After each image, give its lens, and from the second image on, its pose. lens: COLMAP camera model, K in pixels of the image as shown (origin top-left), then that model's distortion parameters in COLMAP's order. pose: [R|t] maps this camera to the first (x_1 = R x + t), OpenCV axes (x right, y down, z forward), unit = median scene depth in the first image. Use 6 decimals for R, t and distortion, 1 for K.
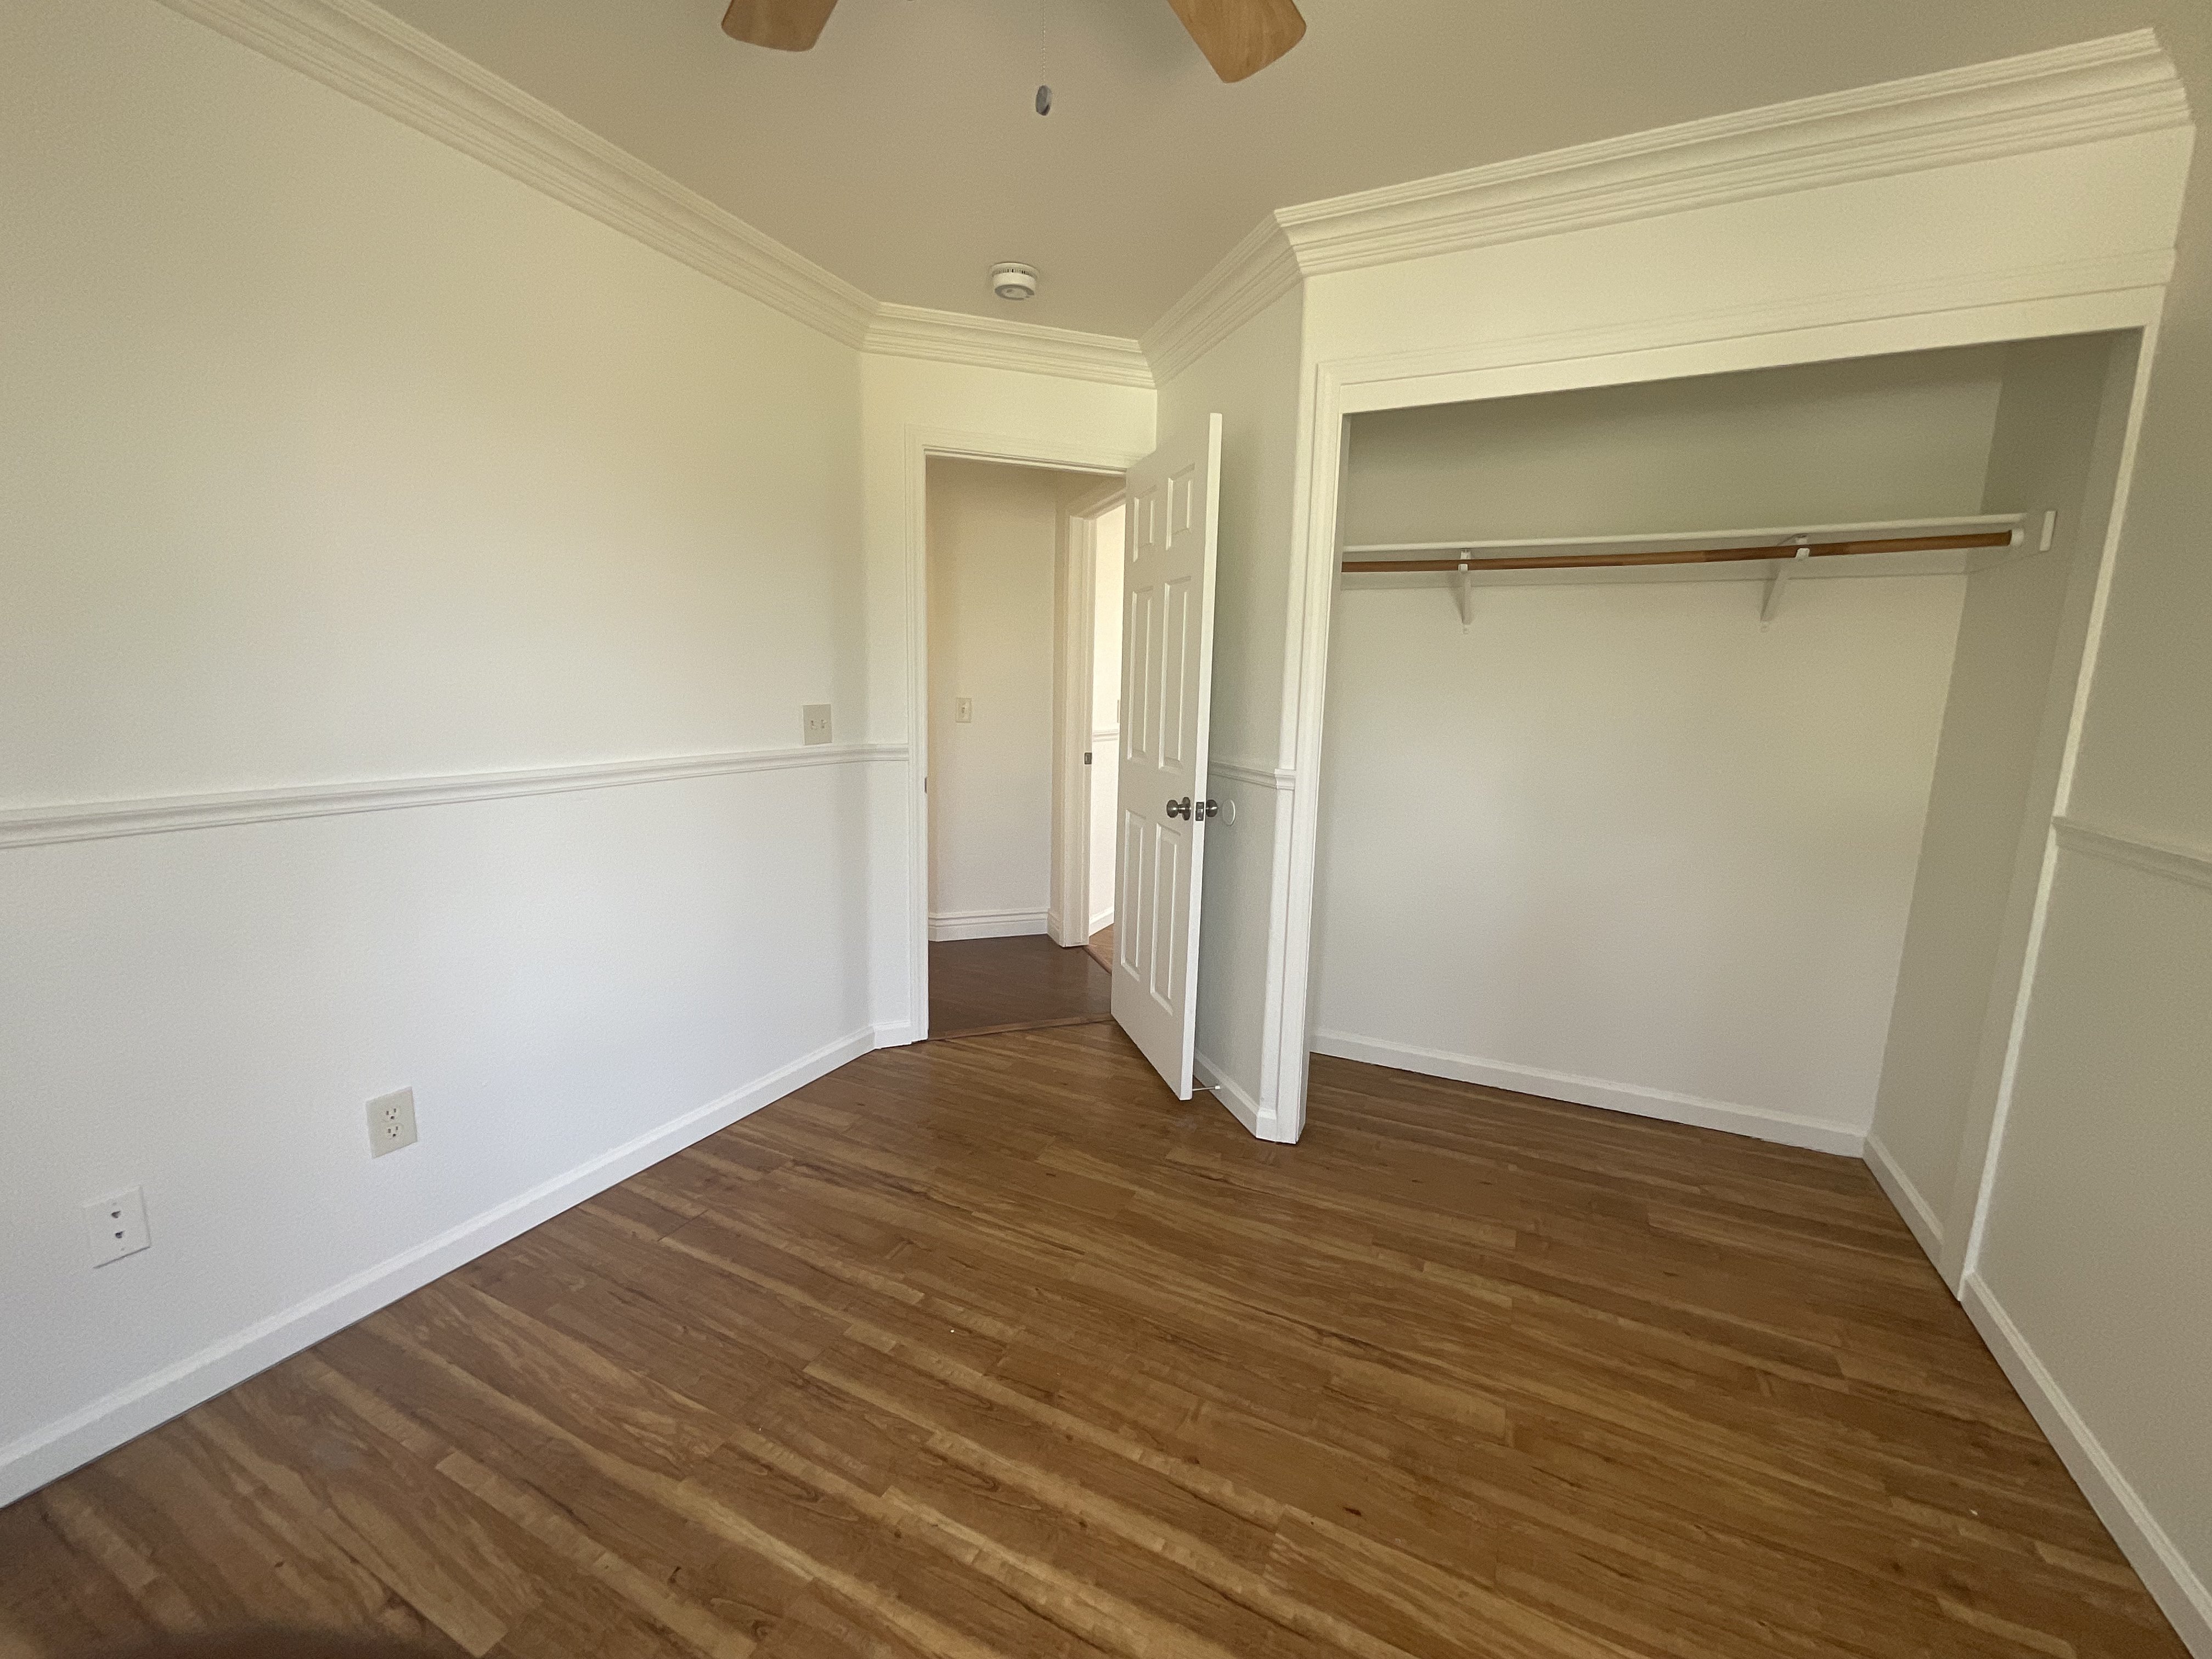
lens RADIAL K [[896.7, 0, 1110.6], [0, 896.7, 827.4], [0, 0, 1]] dist [-0.000754, -0.000117]
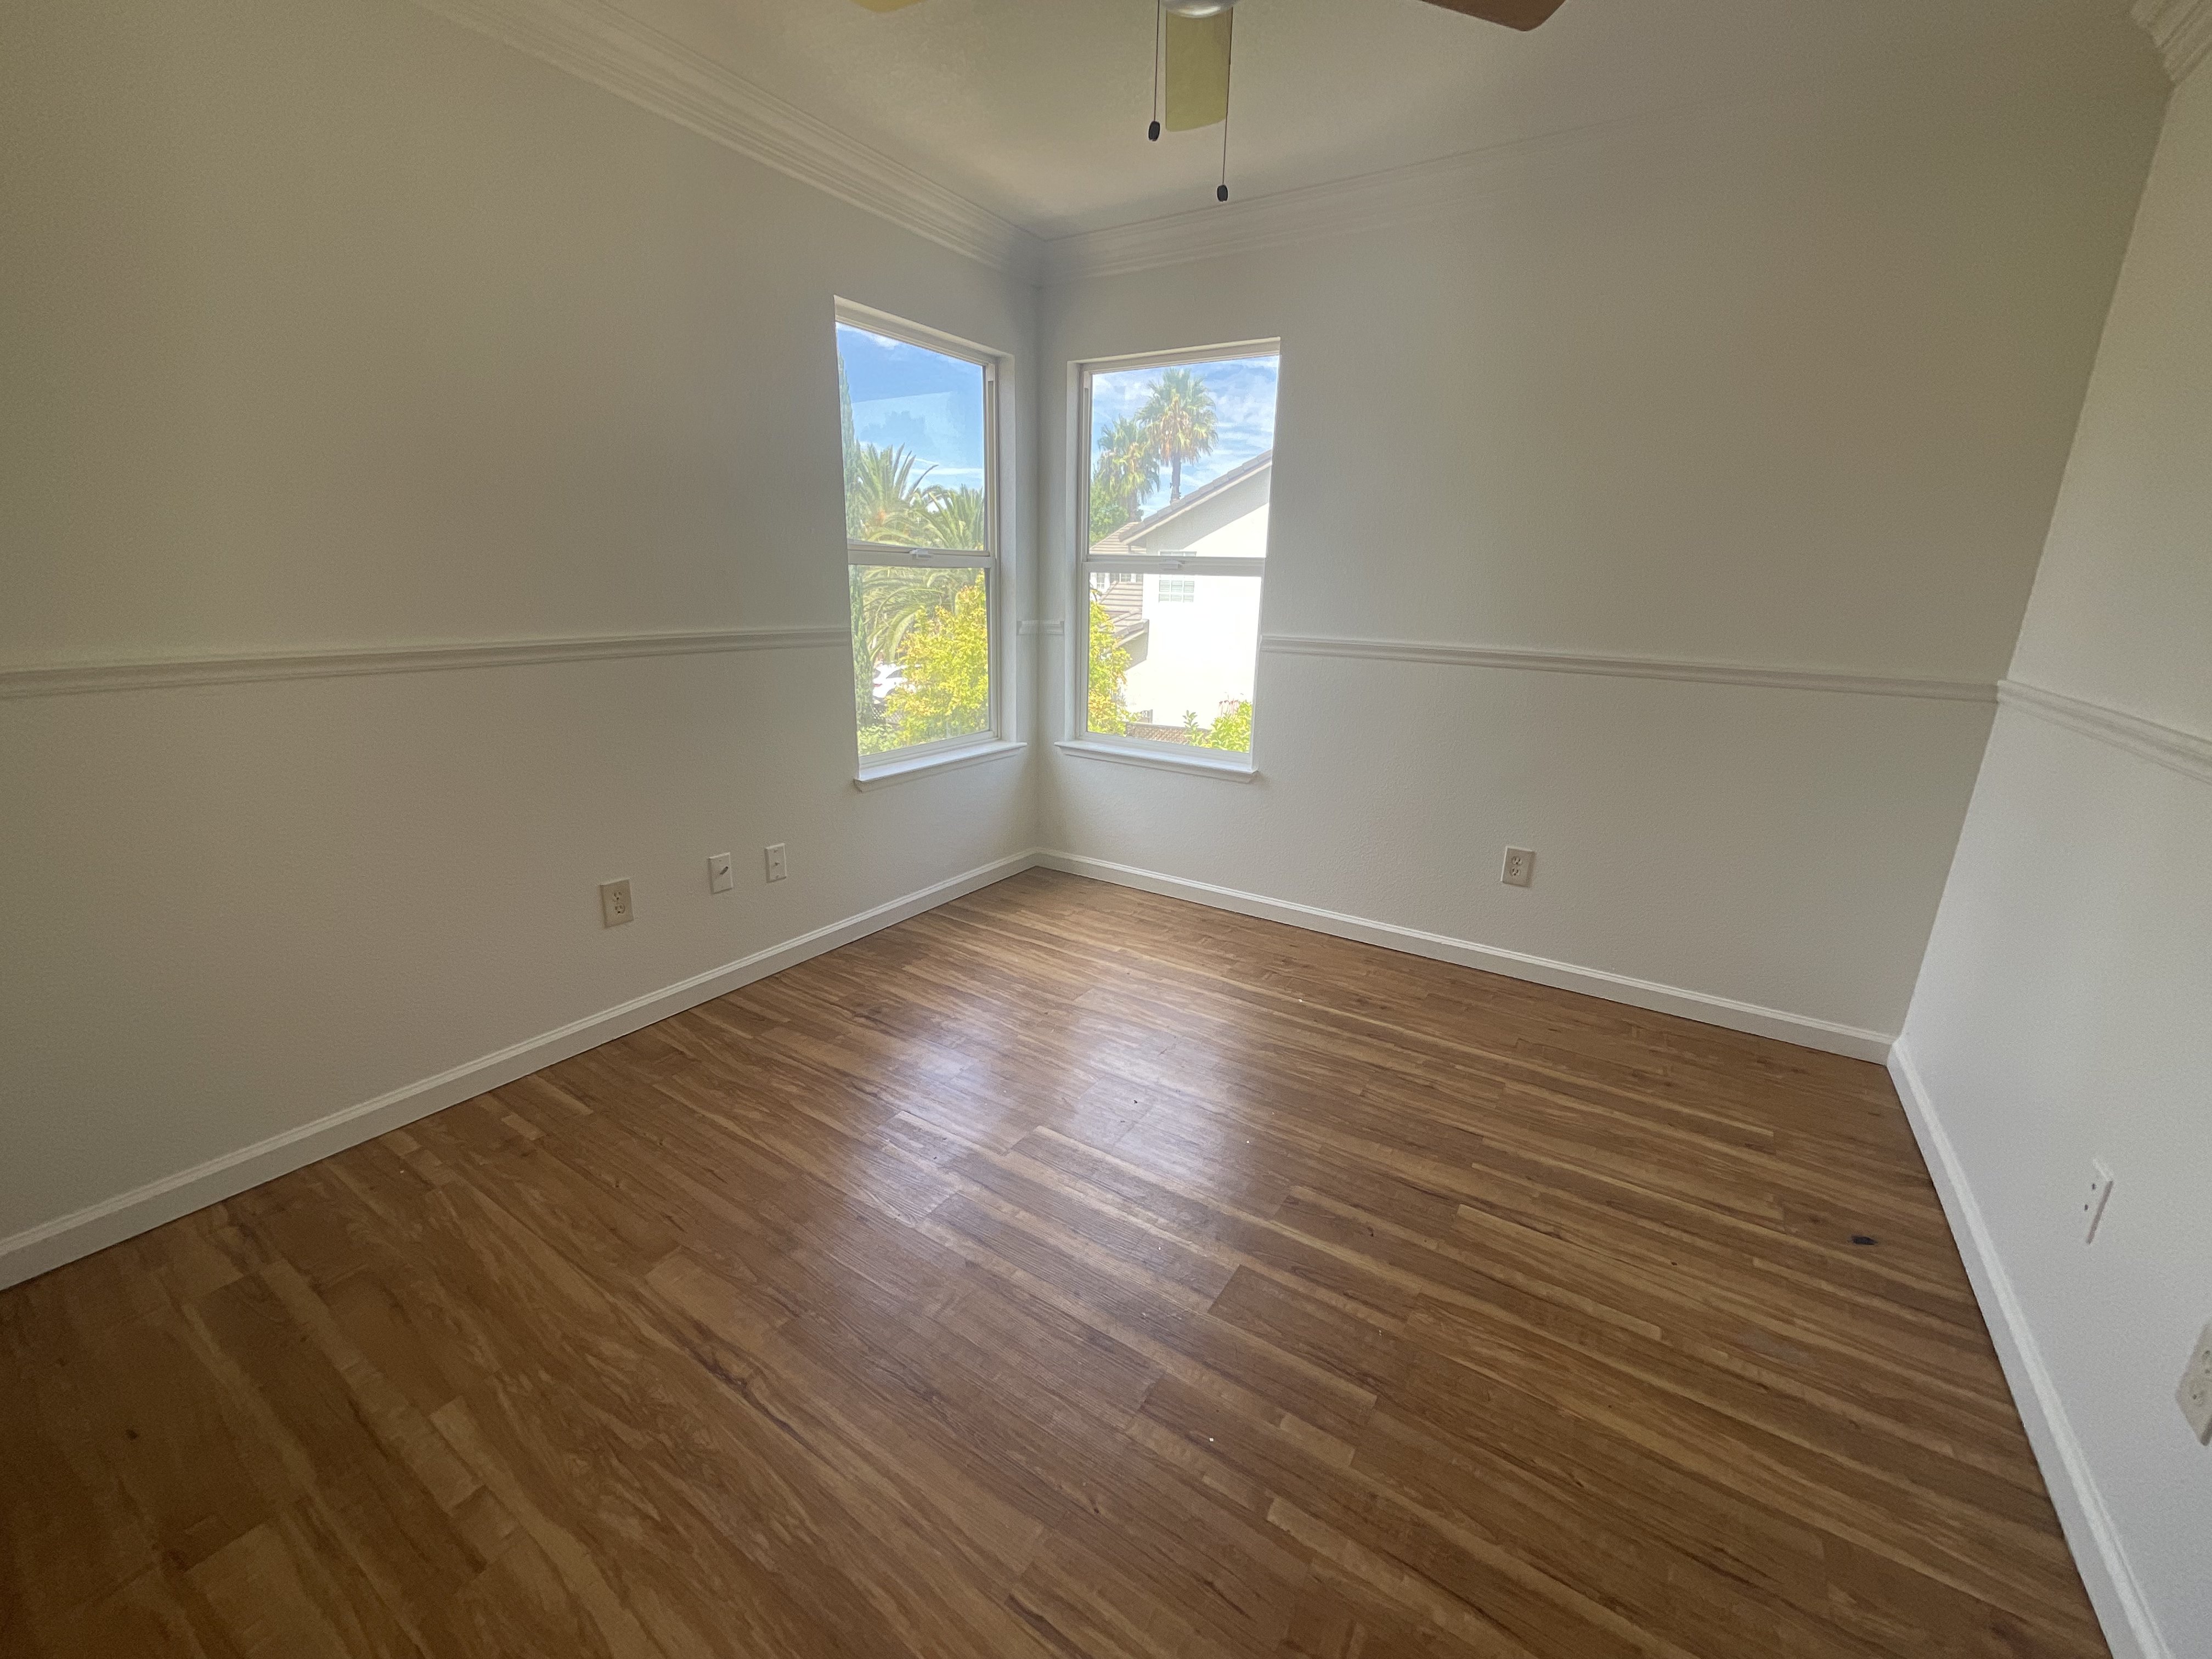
lens RADIAL K [[896.7, 0, 1110.6], [0, 896.7, 827.4], [0, 0, 1]] dist [-0.000754, -0.000117]
pose [[-0.991981, -0.078625, 0.098955, -0.139100], [-0.029750, 0.906201, 0.421799, -0.246044], [-0.122837, 0.415473, -0.901273, 1.629674]]
